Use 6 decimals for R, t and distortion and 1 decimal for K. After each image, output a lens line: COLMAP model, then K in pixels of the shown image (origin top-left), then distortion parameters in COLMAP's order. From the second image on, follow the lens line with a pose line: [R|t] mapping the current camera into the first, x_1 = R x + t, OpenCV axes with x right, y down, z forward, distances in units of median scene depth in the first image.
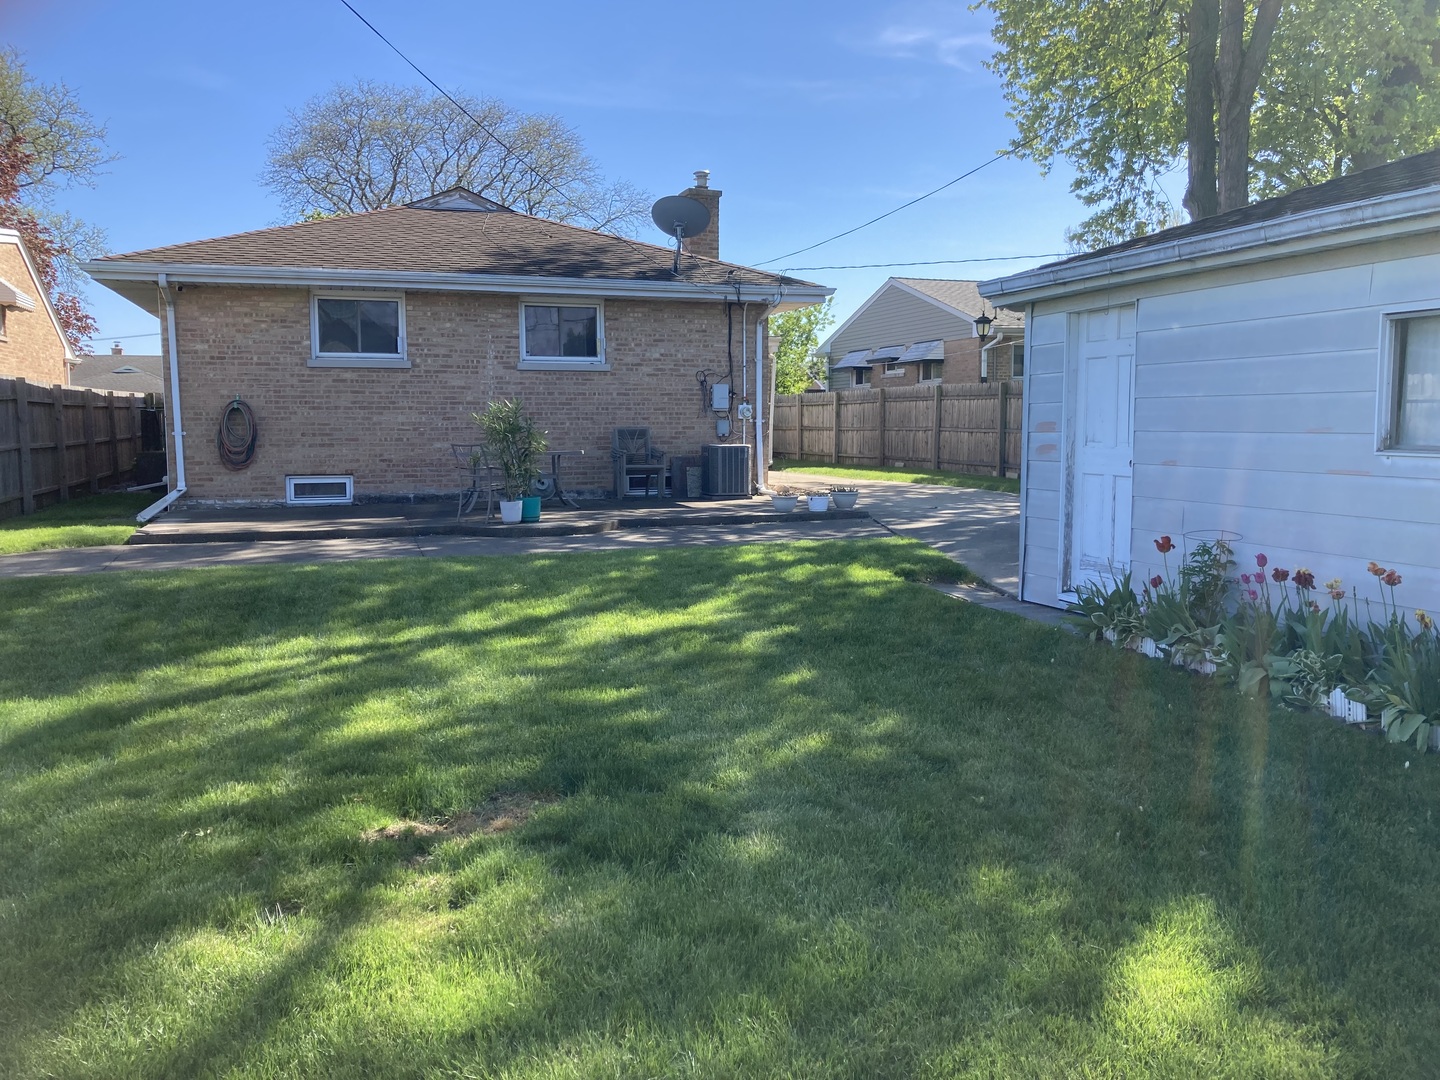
lens RADIAL K [[1172.7, 0, 721.4], [0, 1172.7, 536.3], [0, 0, 1]] dist [0.047468, -0.057801]
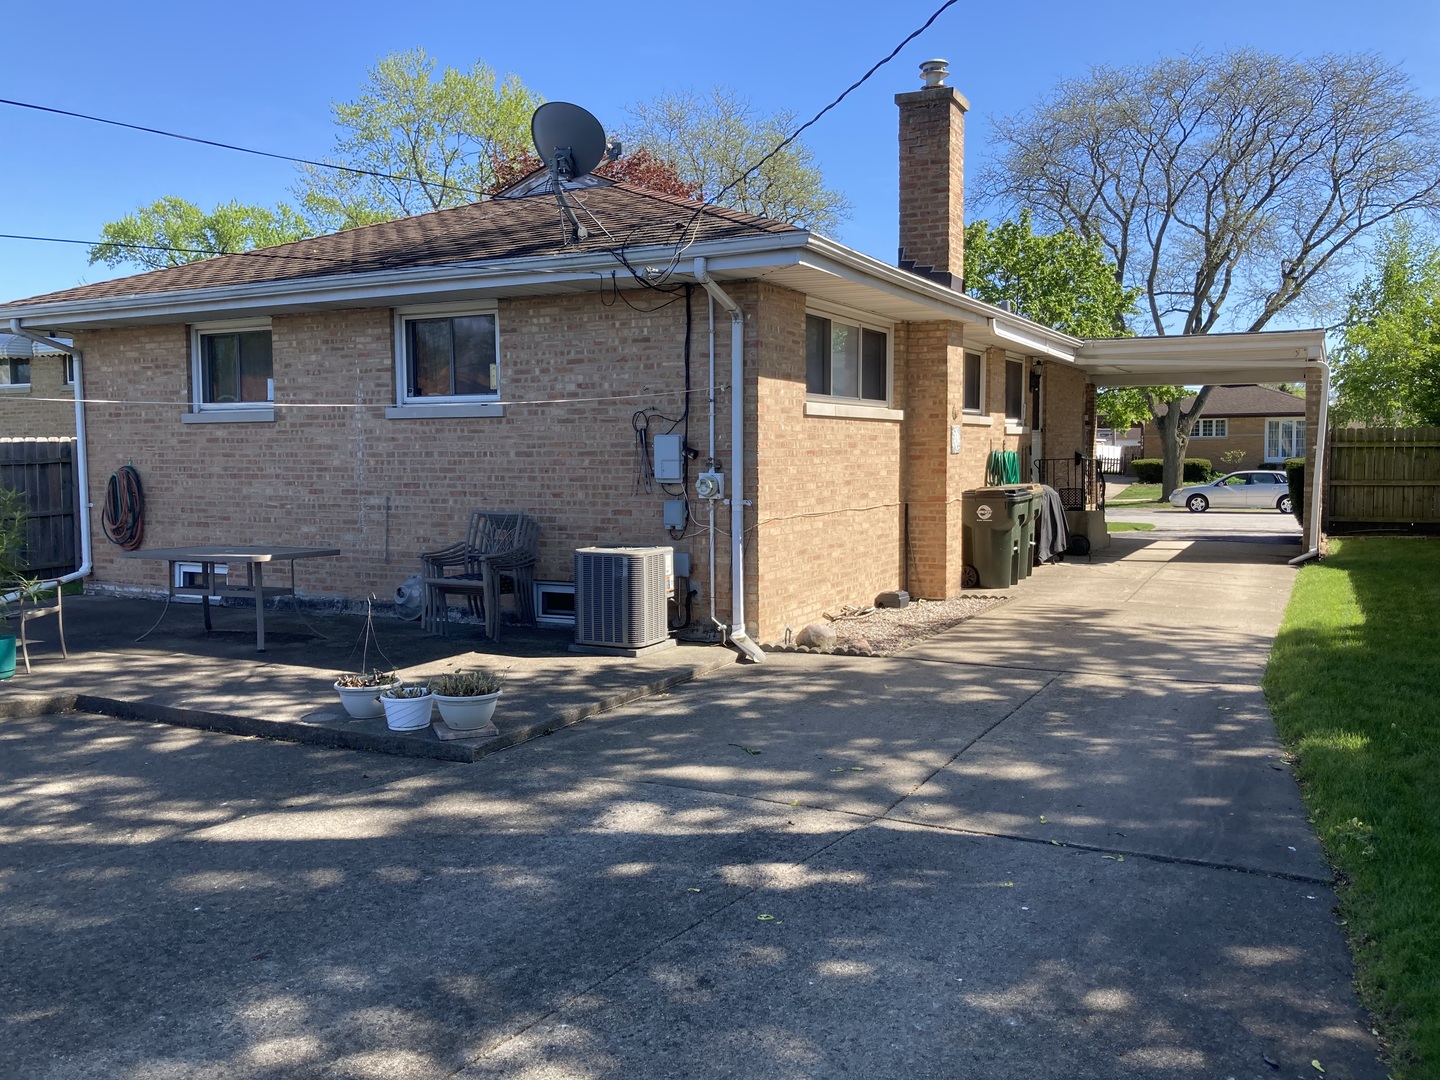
lens RADIAL K [[1172.7, 0, 720.5], [0, 1172.7, 542.9], [0, 0, 1]] dist [0.047468, -0.057801]
pose [[0.704873, 0.053205, -0.707335, 0.432820], [-0.065196, 0.997821, 0.010086, -0.092254], [0.706331, 0.039006, 0.706806, 0.676626]]
